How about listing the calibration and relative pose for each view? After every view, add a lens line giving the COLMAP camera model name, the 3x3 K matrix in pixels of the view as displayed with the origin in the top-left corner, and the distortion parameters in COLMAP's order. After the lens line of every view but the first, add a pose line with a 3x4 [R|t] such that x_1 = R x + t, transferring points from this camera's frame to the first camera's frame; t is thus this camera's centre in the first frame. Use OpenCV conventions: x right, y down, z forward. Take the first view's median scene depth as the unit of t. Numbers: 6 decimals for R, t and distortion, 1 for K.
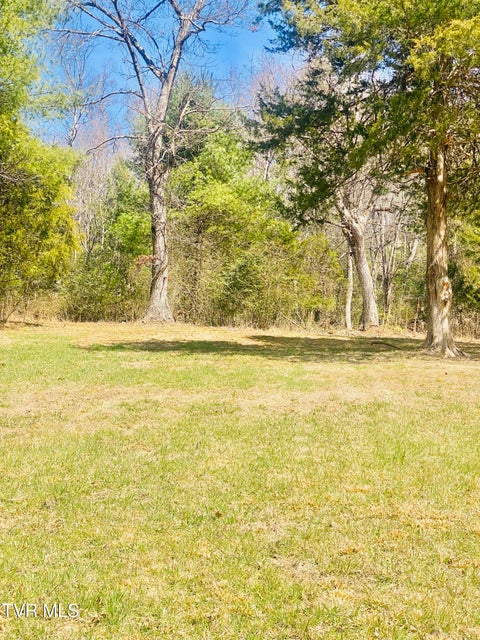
lens RADIAL K [[952.3, 0, 255.4], [0, 952.3, 320.3], [0, 0, 1]] dist [0.142533, -0.172424]
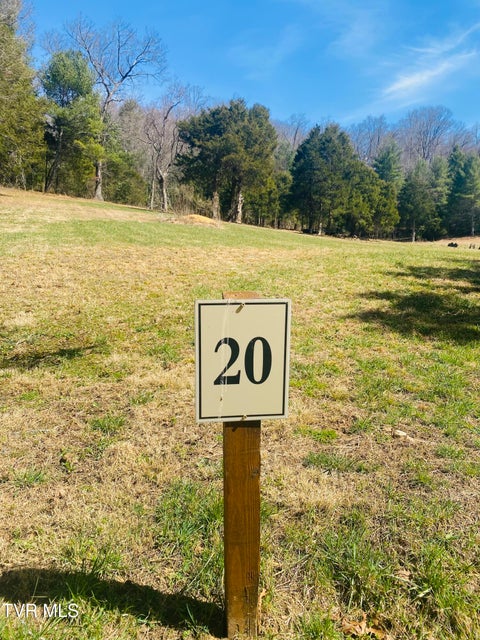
lens RADIAL K [[482.2, 0, 240.0], [0, 482.2, 320.0], [0, 0, 1]] dist [0.034914, -0.039485]
pose [[0.902567, 0.020236, 0.430073, -0.601008], [-0.115001, 0.973934, 0.195520, 0.034478], [-0.414906, -0.225929, 0.881368, -1.079245]]
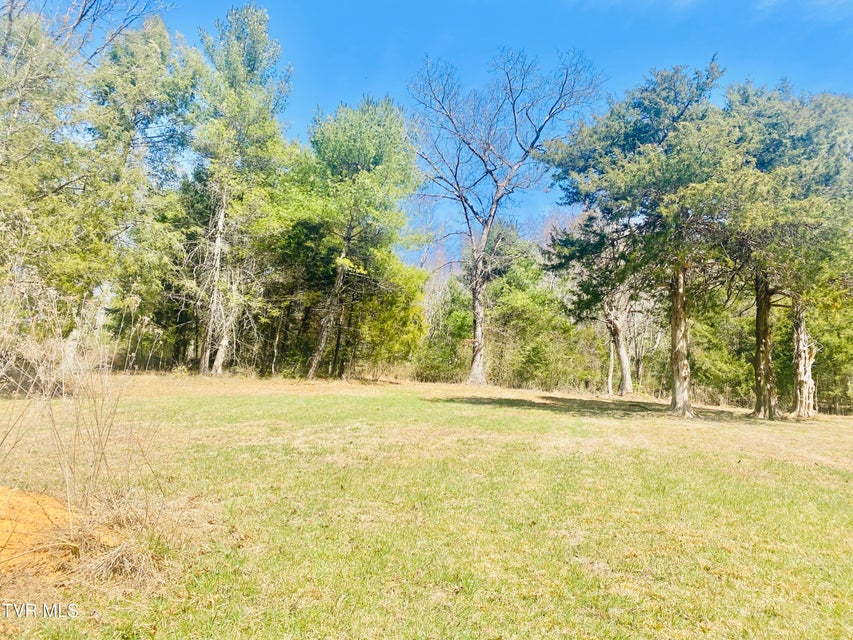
lens RADIAL K [[645.2, 0, 435.5], [0, 645.2, 320.8], [0, 0, 1]] dist [0.102830, -0.222227]
pose [[0.986699, 0.018481, -0.161507, -0.007921], [-0.034002, 0.995004, -0.093868, -0.000156], [0.158965, 0.098111, 0.982397, -0.001836]]
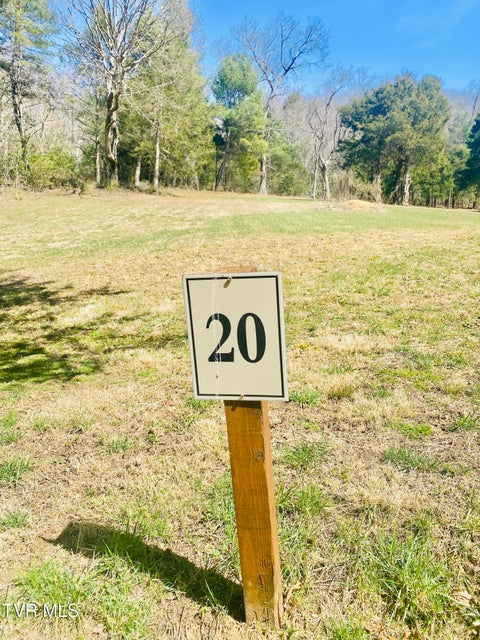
lens RADIAL K [[479.2, 0, 236.7], [0, 479.2, 315.2], [0, 0, 1]] dist [0.063665, -0.099124]
pose [[0.994774, 0.018729, 0.100371, -0.584447], [-0.042011, 0.971046, 0.235169, 0.034877], [-0.093061, -0.238157, 0.966758, -1.081918]]
